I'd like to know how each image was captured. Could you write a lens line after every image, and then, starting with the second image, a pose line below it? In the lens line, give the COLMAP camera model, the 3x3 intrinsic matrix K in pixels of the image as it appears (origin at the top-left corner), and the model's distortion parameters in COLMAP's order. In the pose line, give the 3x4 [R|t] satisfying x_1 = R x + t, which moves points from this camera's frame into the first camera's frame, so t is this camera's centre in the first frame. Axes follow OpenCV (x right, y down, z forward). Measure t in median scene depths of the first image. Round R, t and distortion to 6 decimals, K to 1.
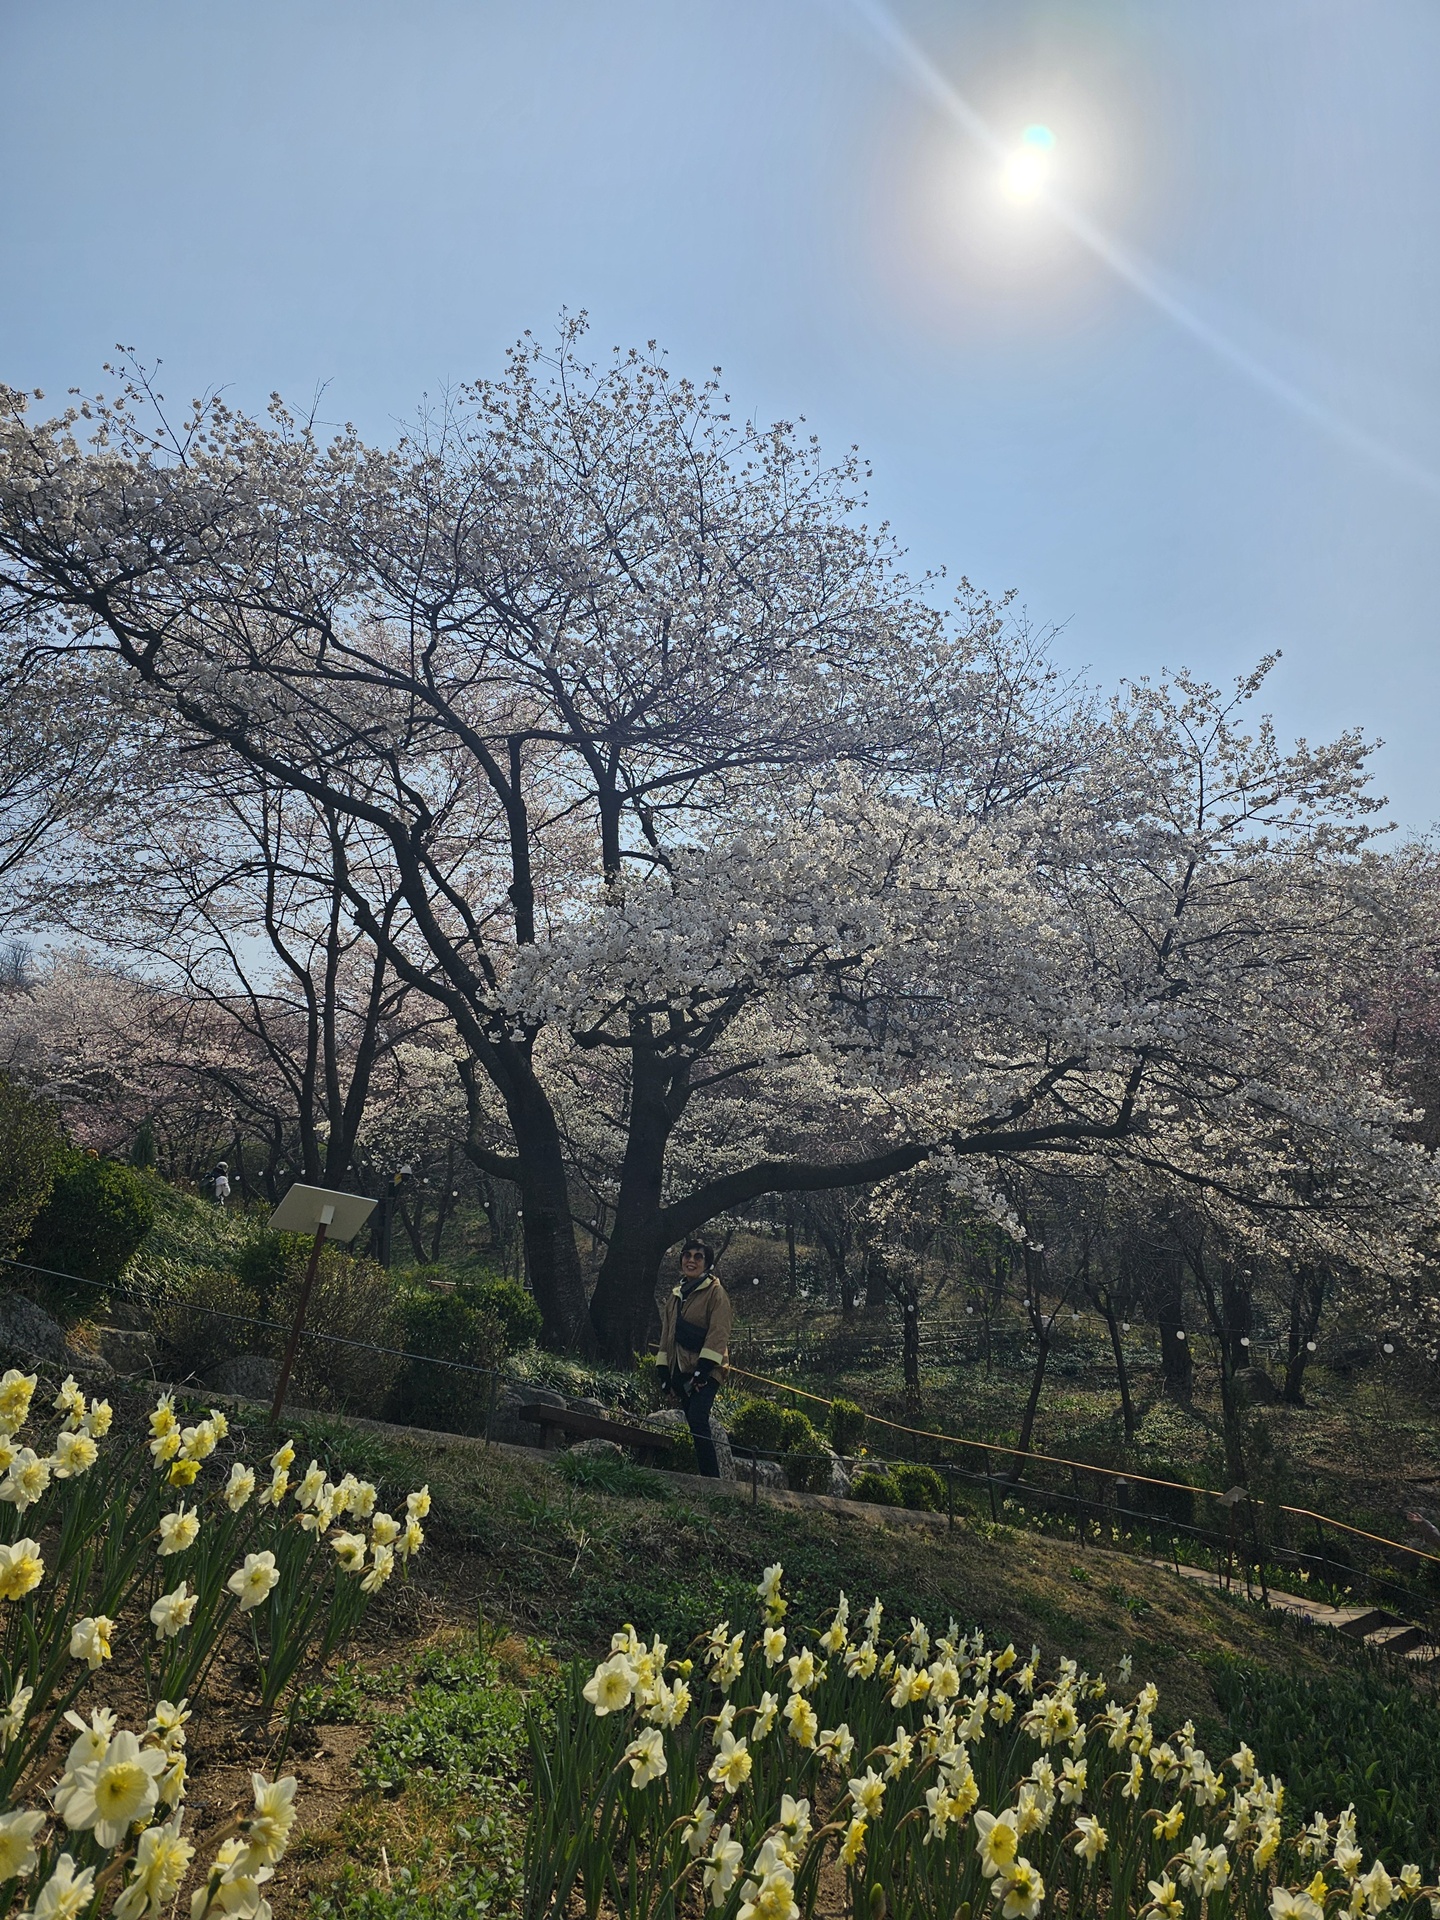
lens RADIAL K [[1288.5, 0, 709.2], [0, 1288.5, 966.2], [0, 0, 1]] dist [0.037234, -0.003081]
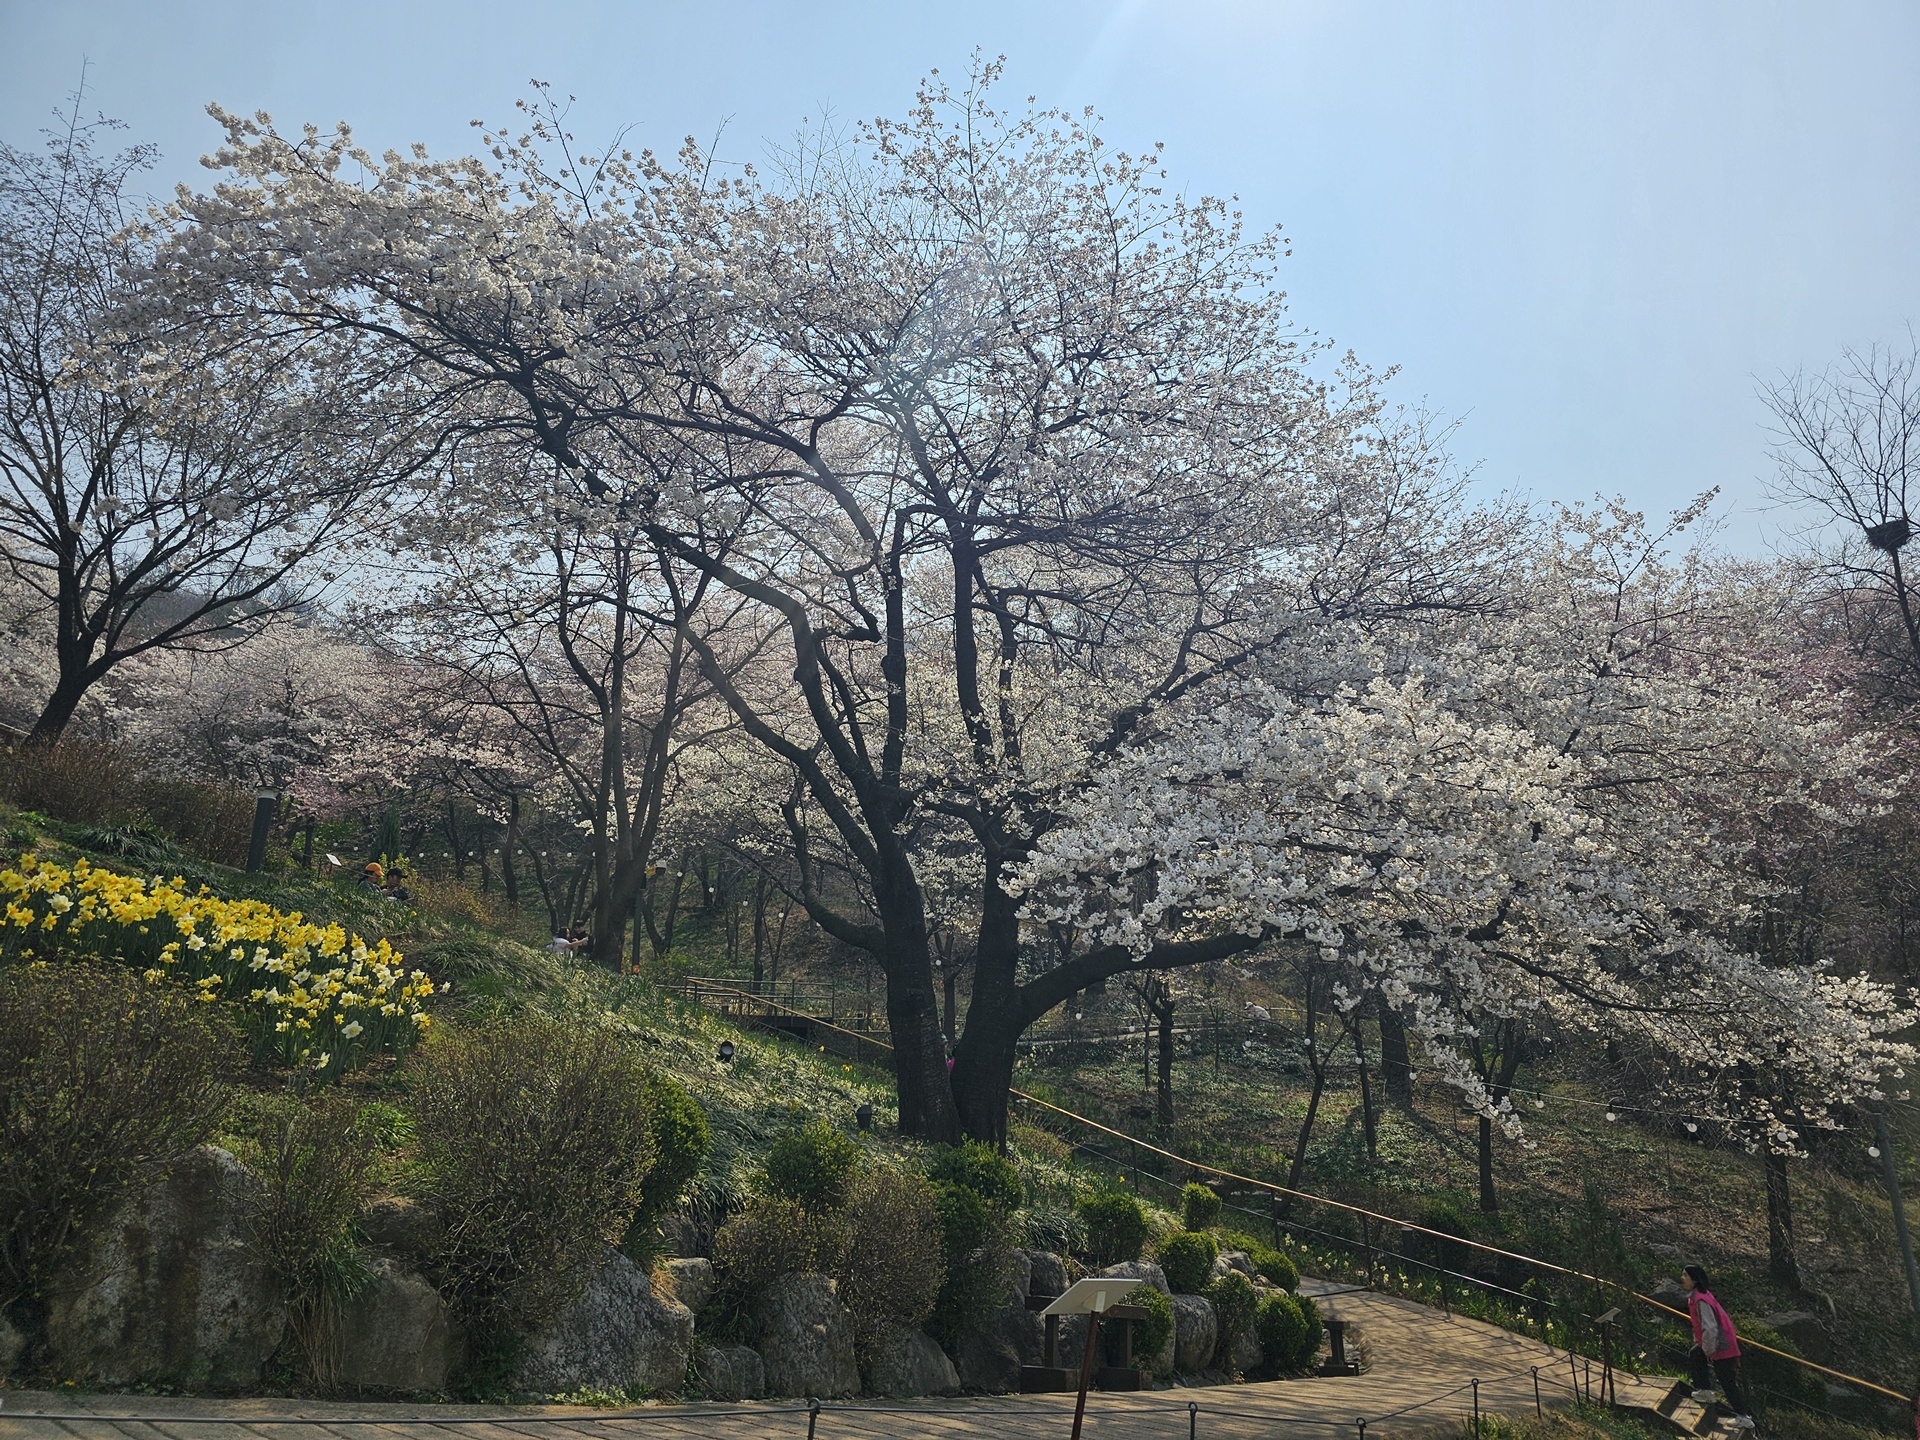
lens RADIAL K [[1288.5, 0, 970.3], [0, 1288.5, 709.4], [0, 0, 1]] dist [0.037234, -0.003081]
pose [[0.996786, 0.044354, 0.066715, -0.155536], [-0.049331, 0.995969, 0.074912, -0.100250], [-0.063123, -0.077962, 0.994956, 0.030366]]
